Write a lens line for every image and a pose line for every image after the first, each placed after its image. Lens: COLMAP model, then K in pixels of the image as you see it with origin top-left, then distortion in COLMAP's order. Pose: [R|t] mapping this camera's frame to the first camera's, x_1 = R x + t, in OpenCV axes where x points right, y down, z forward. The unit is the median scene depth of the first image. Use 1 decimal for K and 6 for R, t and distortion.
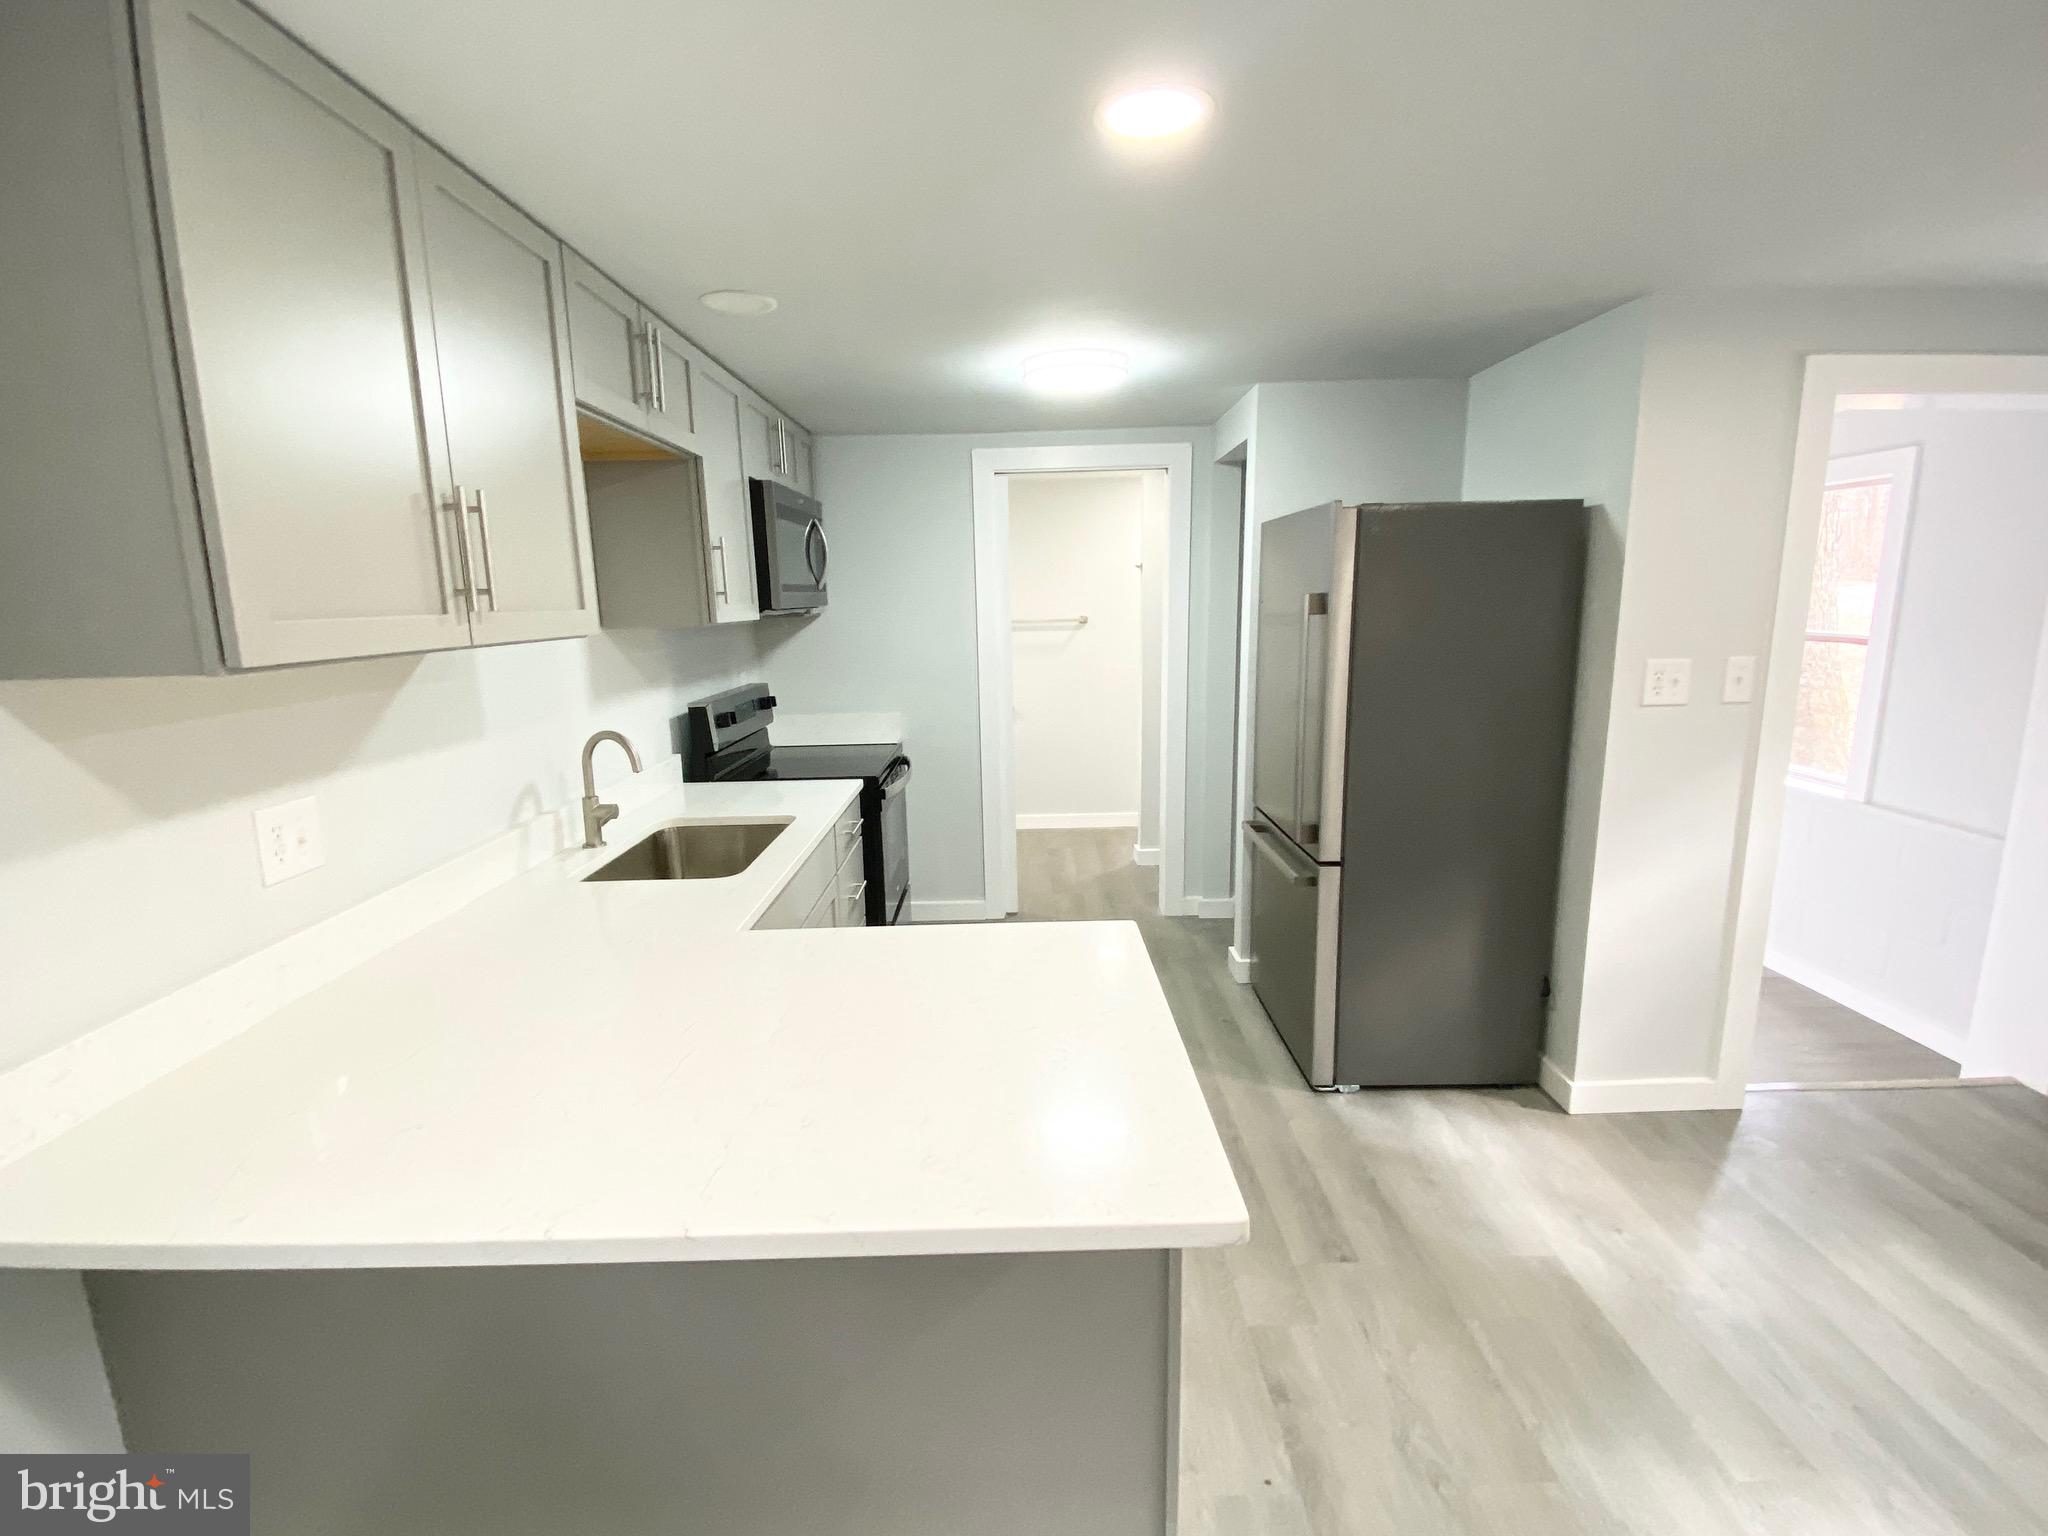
lens RADIAL K [[927.8, 0, 1014.8], [0, 927.8, 769.8], [0, 0, 1]] dist [0.030135, -0.032108]
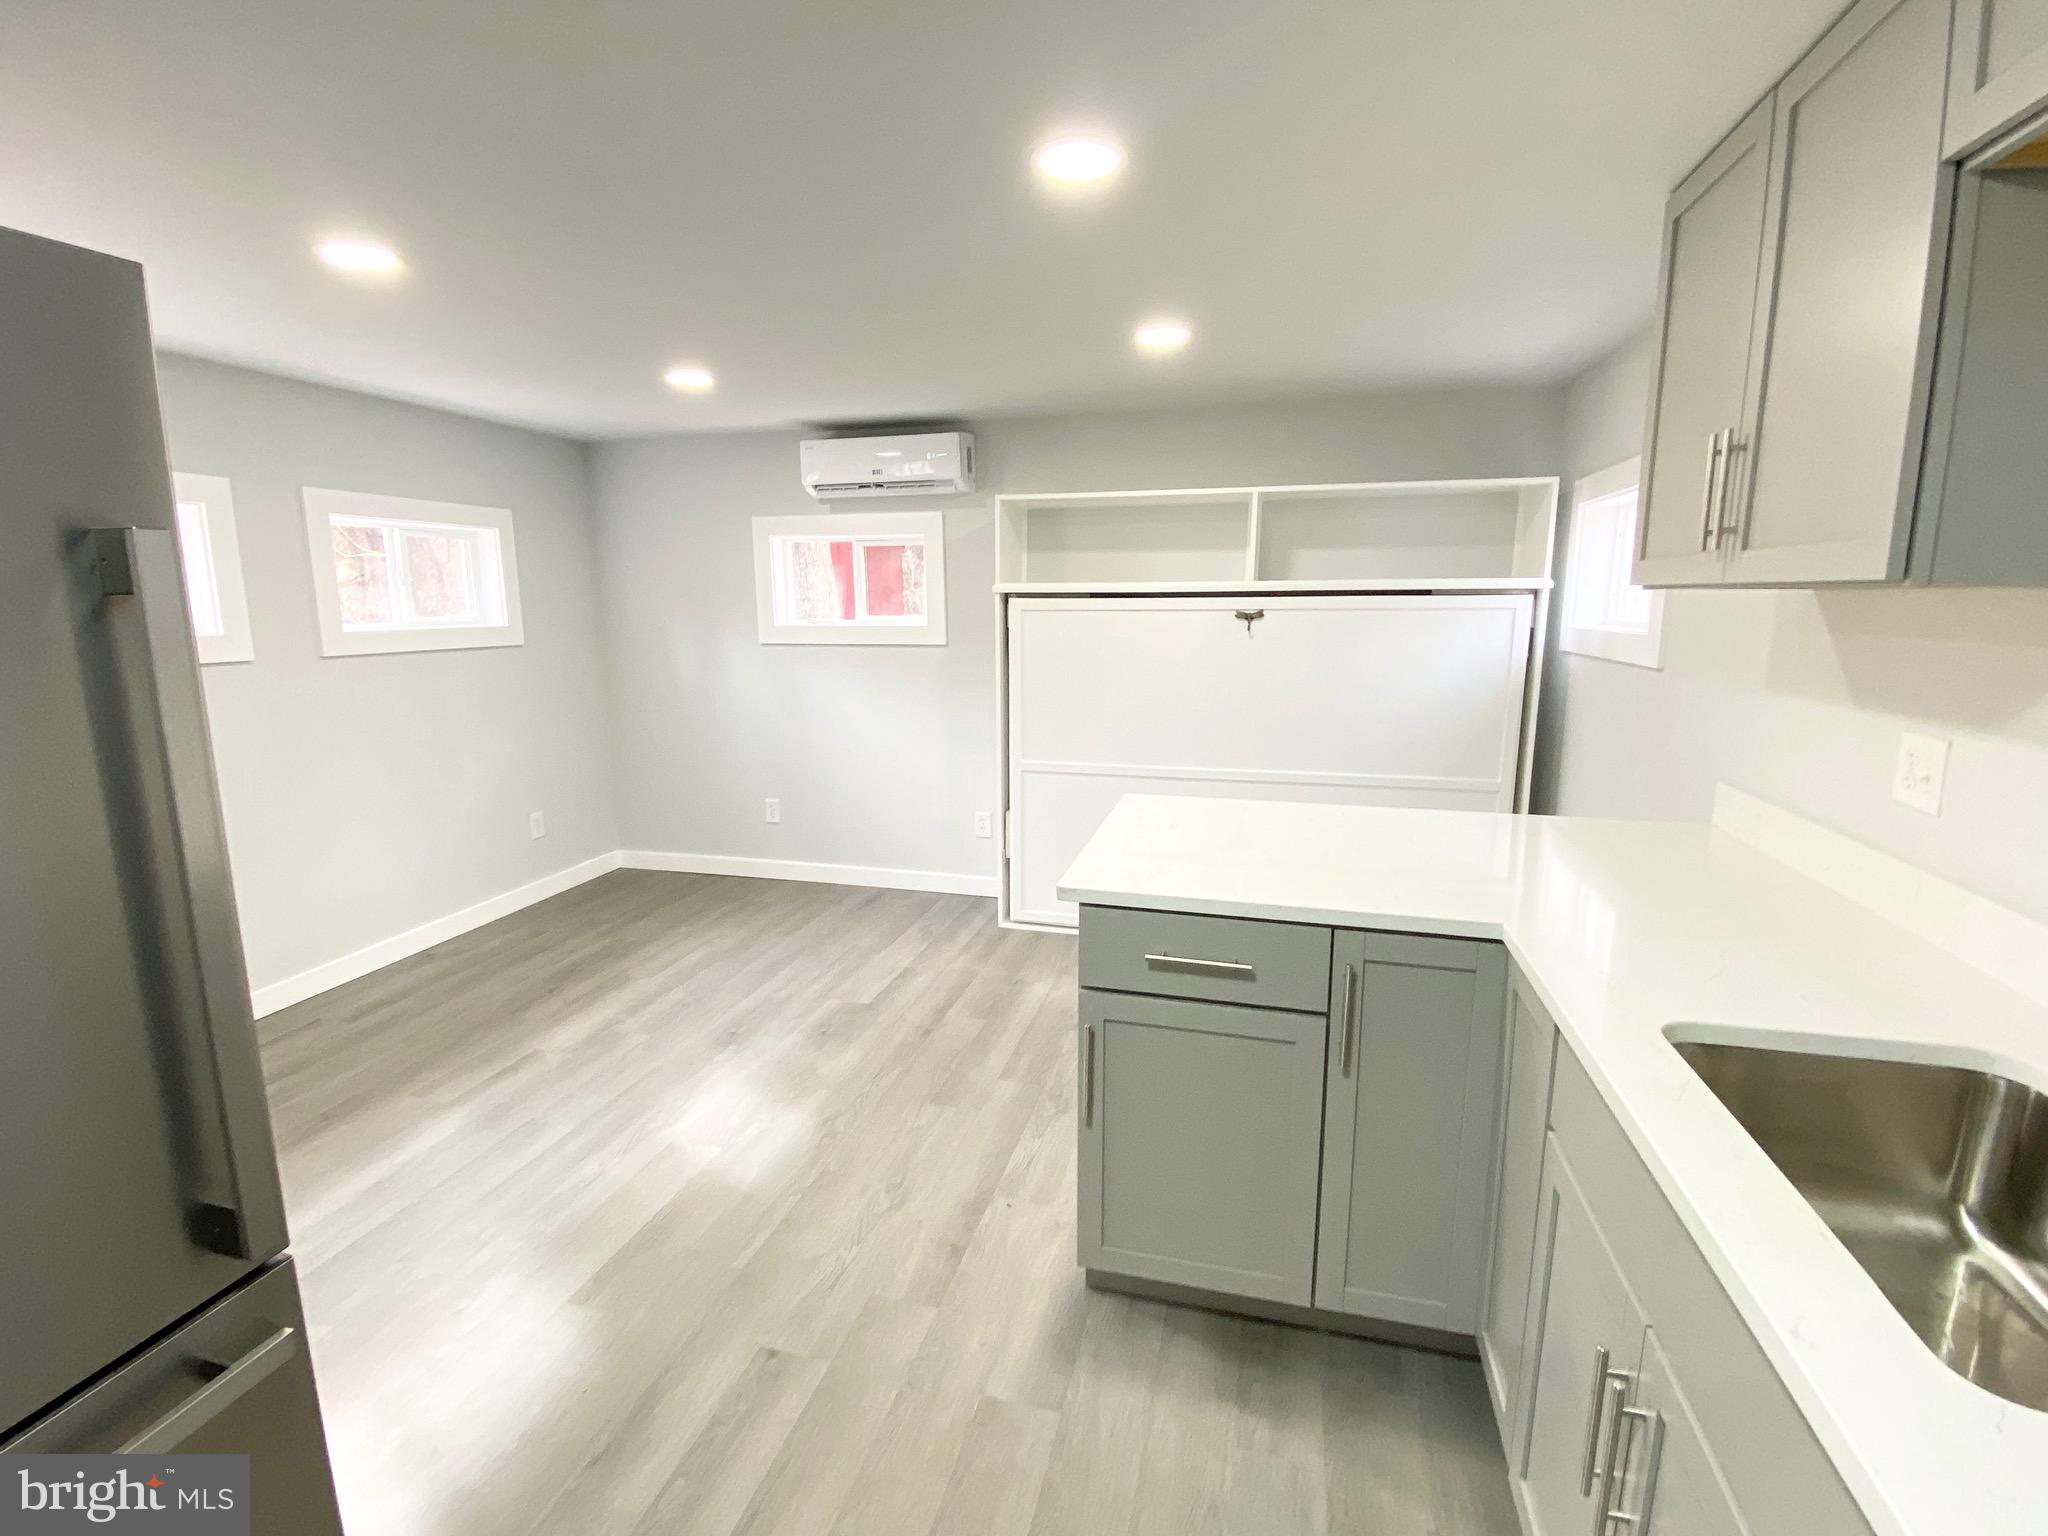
lens RADIAL K [[929.8, 0, 1025.2], [0, 929.8, 765.5], [0, 0, 1]] dist [0.057039, -0.058826]
pose [[-0.965412, -0.020685, 0.259908, -0.061988], [0.072115, 0.936776, 0.342419, -0.198724], [-0.250559, 0.349319, -0.902882, 1.226588]]
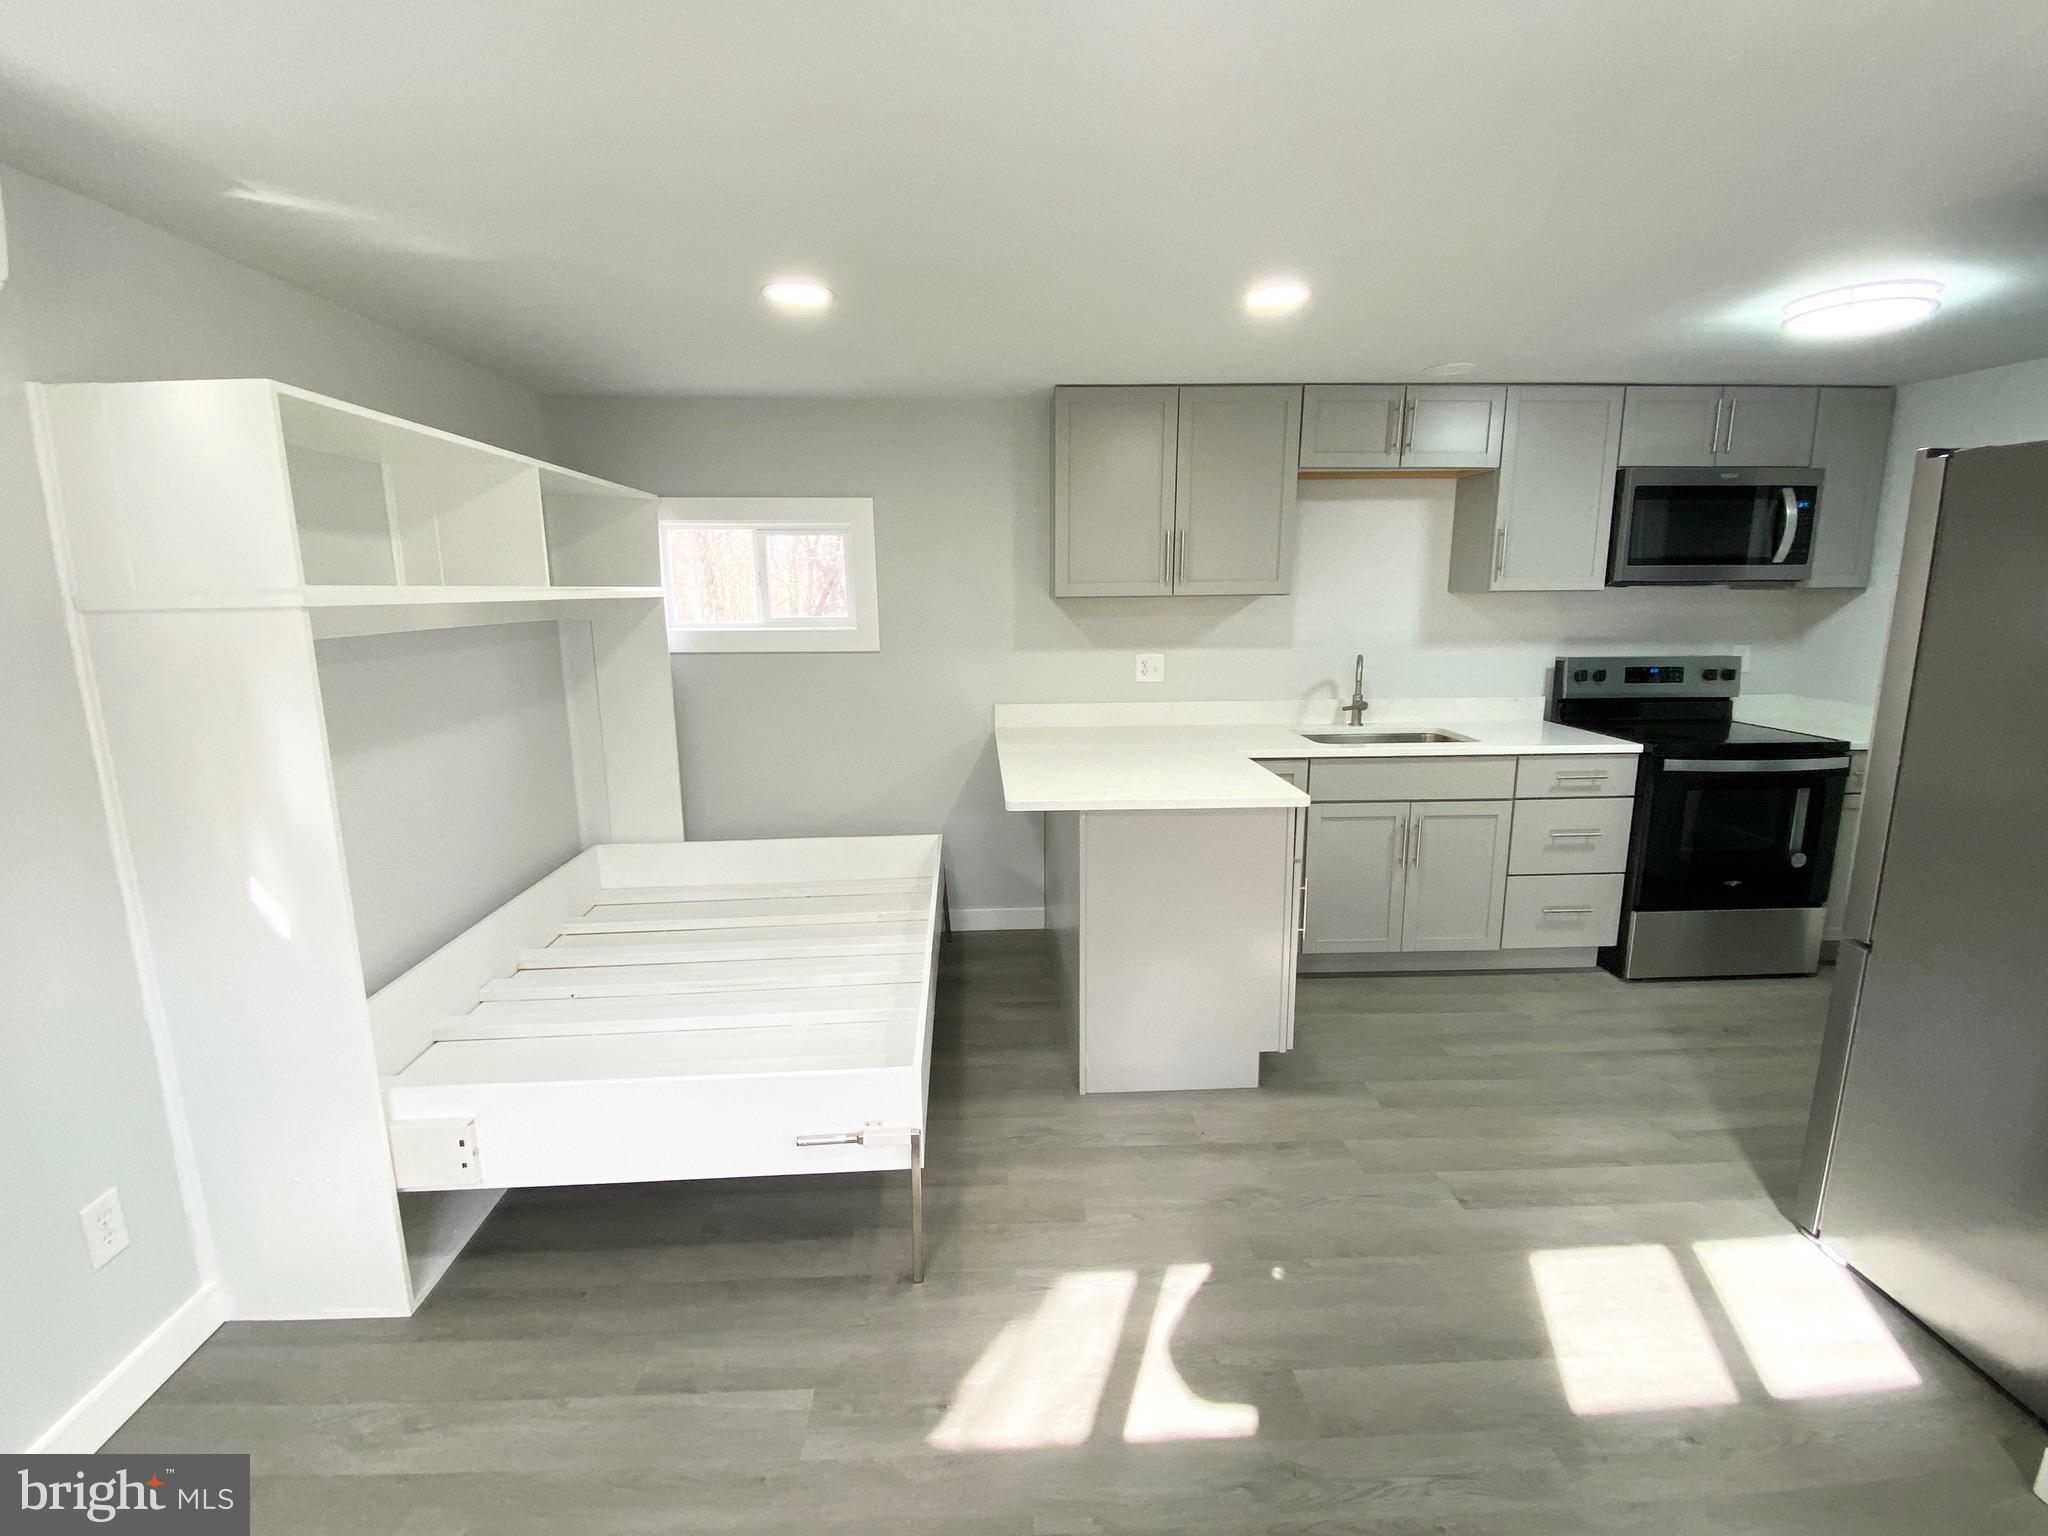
lens RADIAL K [[936.5, 0, 1020.5], [0, 936.5, 764.4], [0, 0, 1]] dist [0.021116, -0.021956]
pose [[0.043700, 0.207233, -0.977315, 1.029168], [-0.176463, 0.964470, 0.196619, -0.064148], [0.983337, 0.163868, 0.078716, 0.272122]]
